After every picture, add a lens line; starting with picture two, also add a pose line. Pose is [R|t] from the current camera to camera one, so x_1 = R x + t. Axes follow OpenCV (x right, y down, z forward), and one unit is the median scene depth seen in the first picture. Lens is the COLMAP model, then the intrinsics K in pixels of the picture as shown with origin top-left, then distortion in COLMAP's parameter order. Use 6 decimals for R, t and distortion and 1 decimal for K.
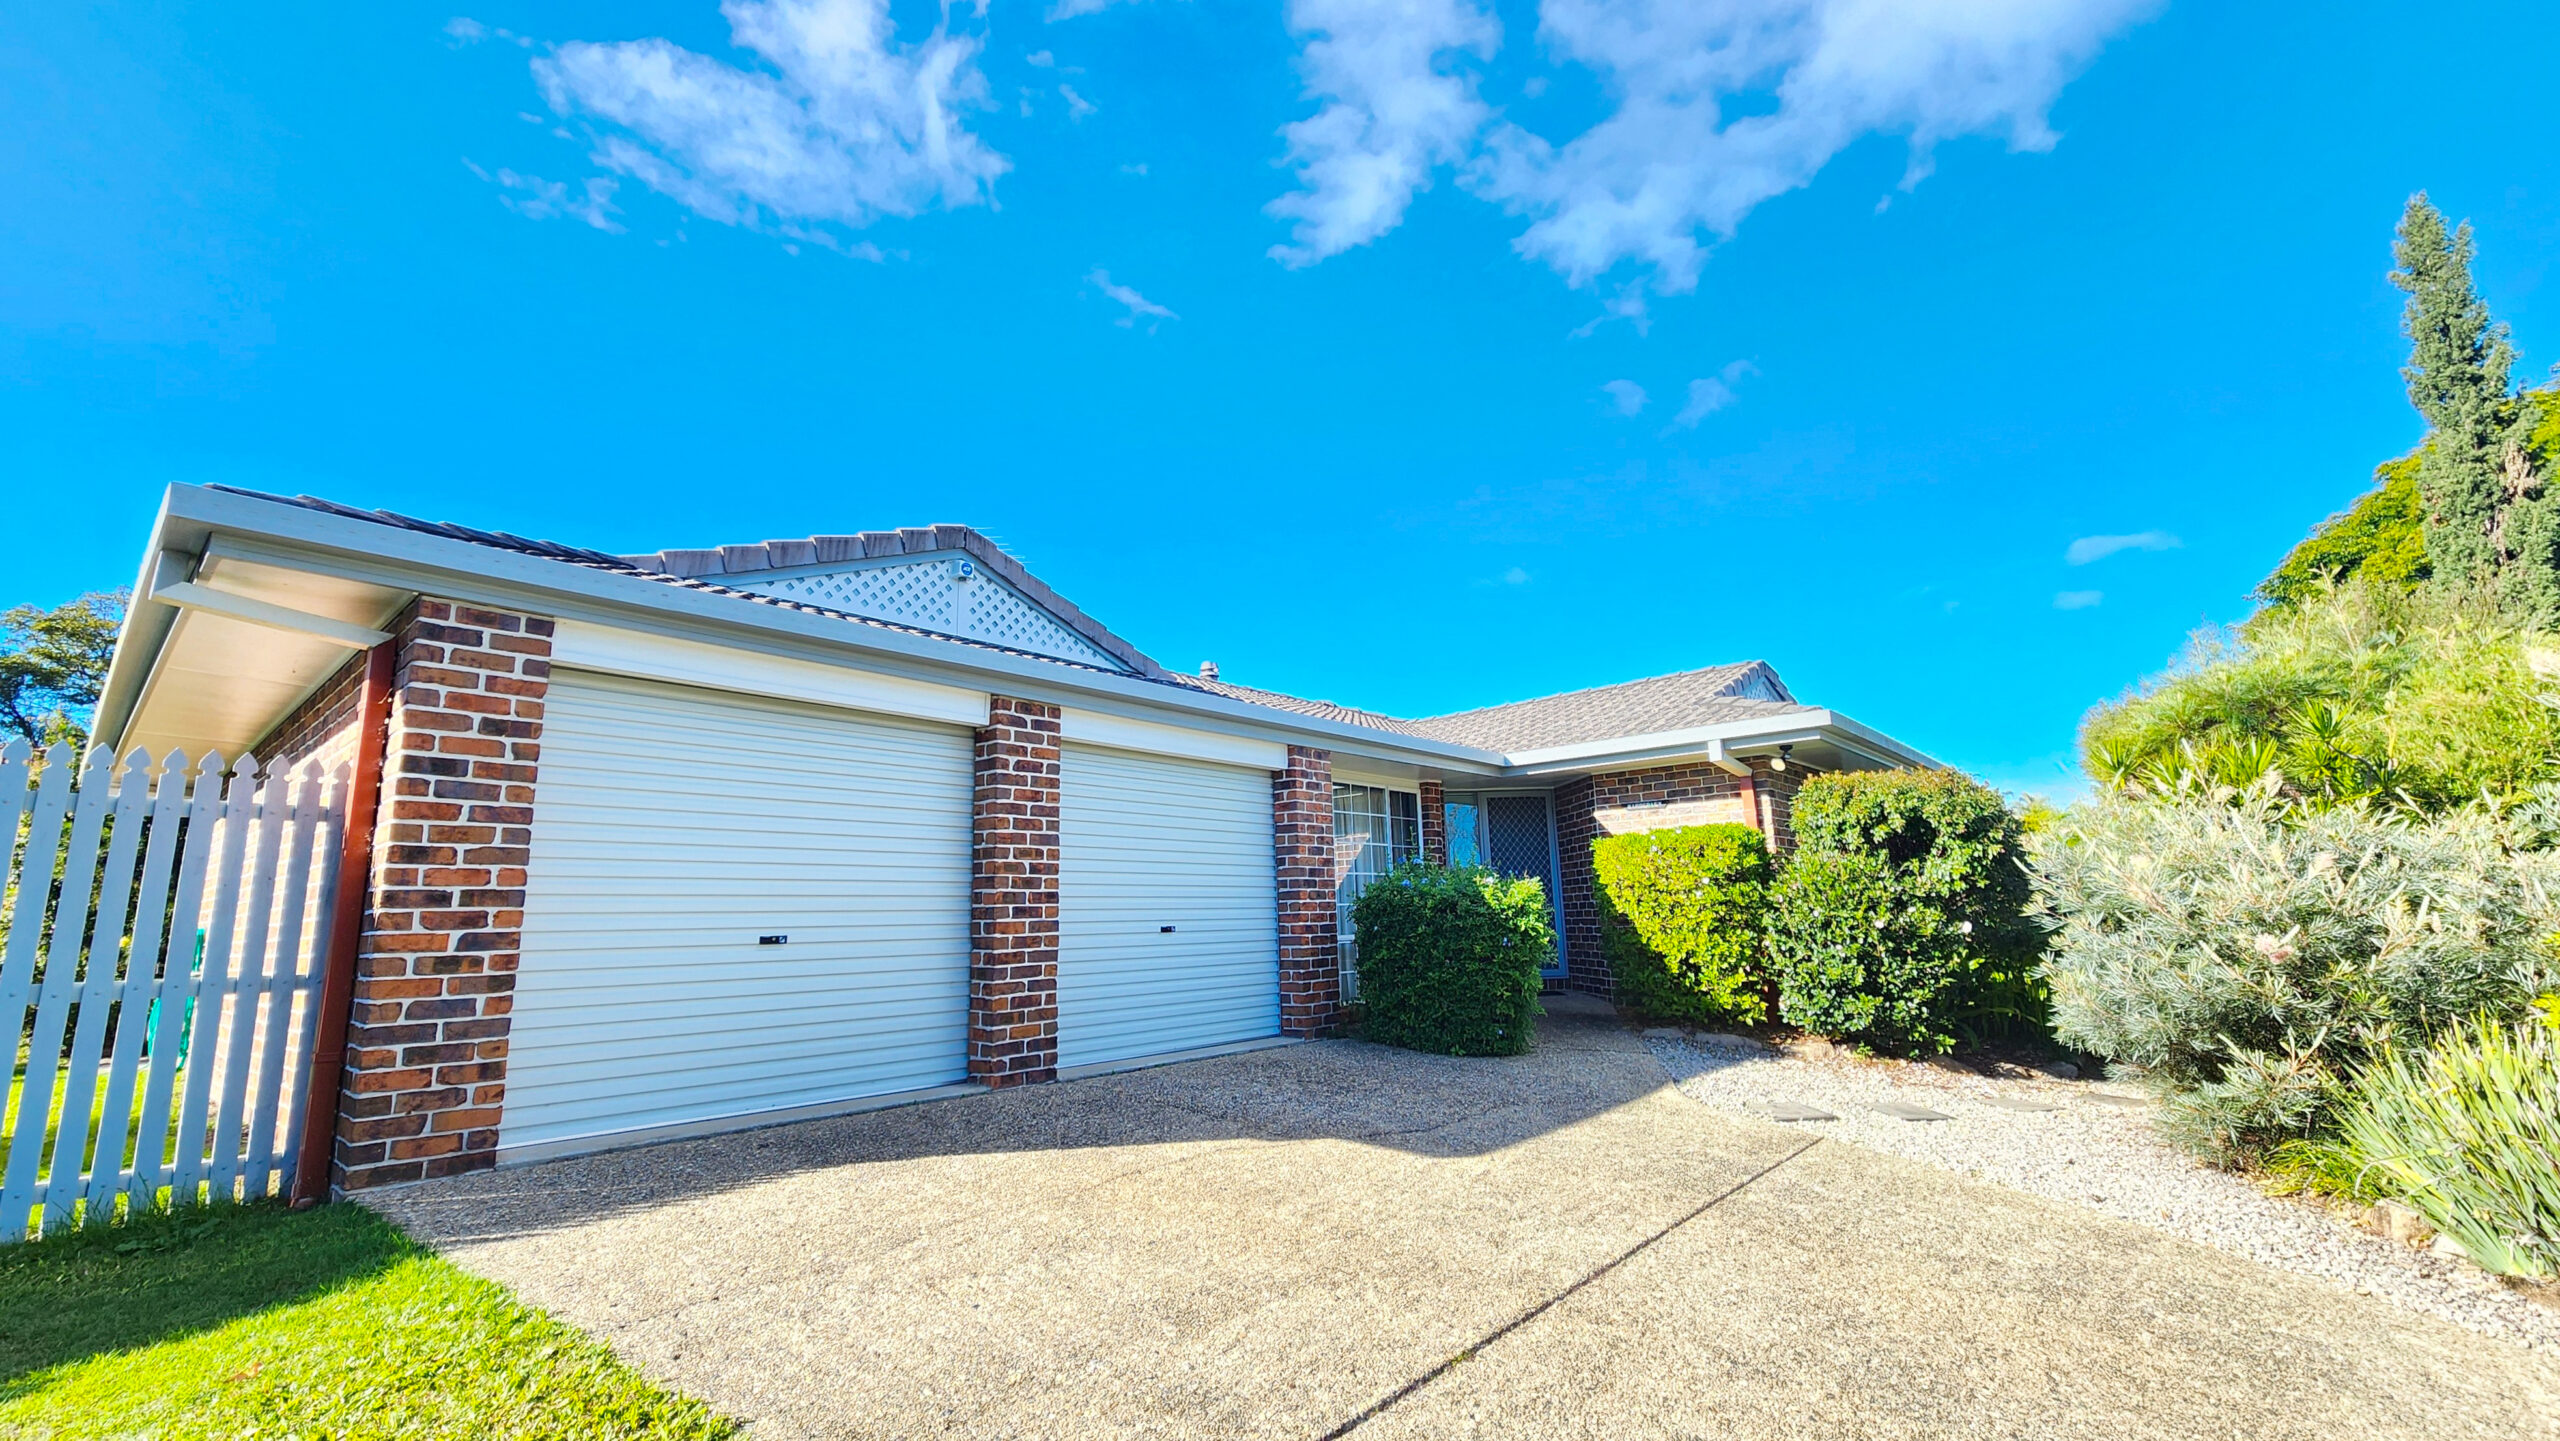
lens RADIAL K [[1085.4, 0, 1271.0], [0, 1085.4, 719.3], [0, 0, 1]] dist [-0.002993, 0.000569]
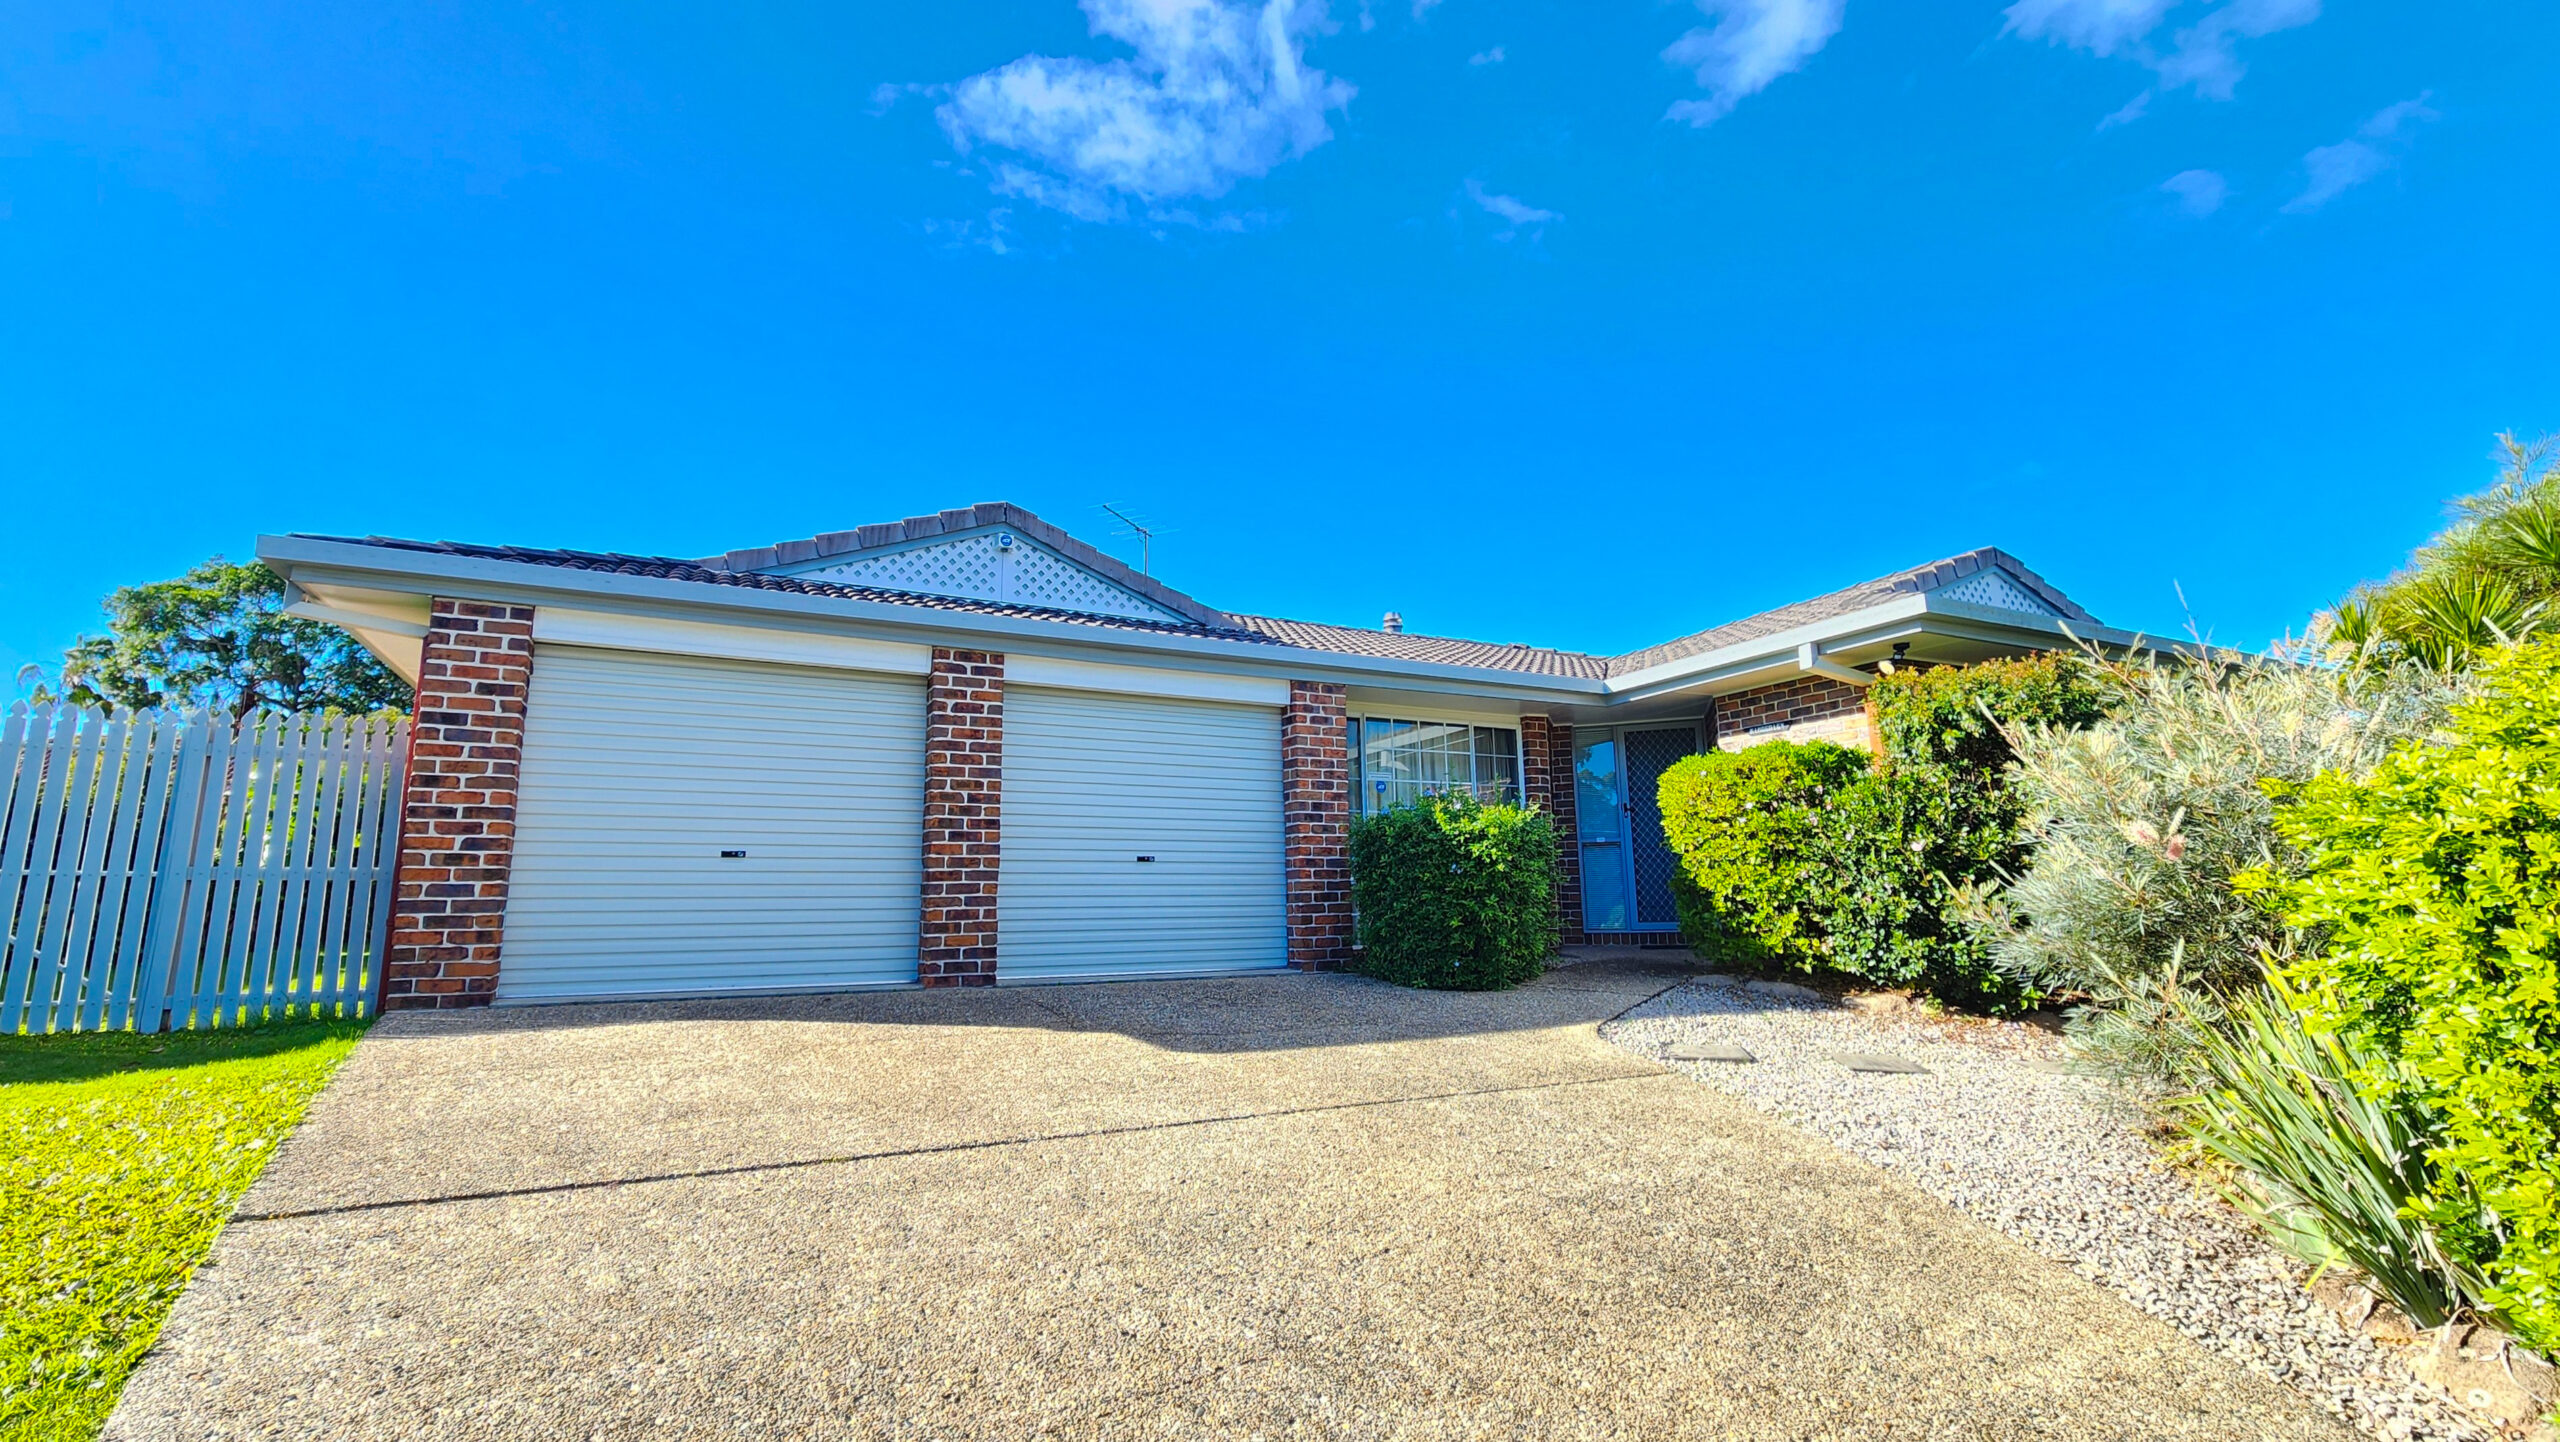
lens RADIAL K [[1085.4, 0, 1128.6], [0, 1085.4, 710.7], [0, 0, 1]] dist [-0.002993, 0.000569]
pose [[0.924955, -0.052876, -0.376382, 0.343302], [0.061027, 0.998088, 0.009756, 0.044276], [0.375146, -0.031993, 0.926413, 0.023007]]
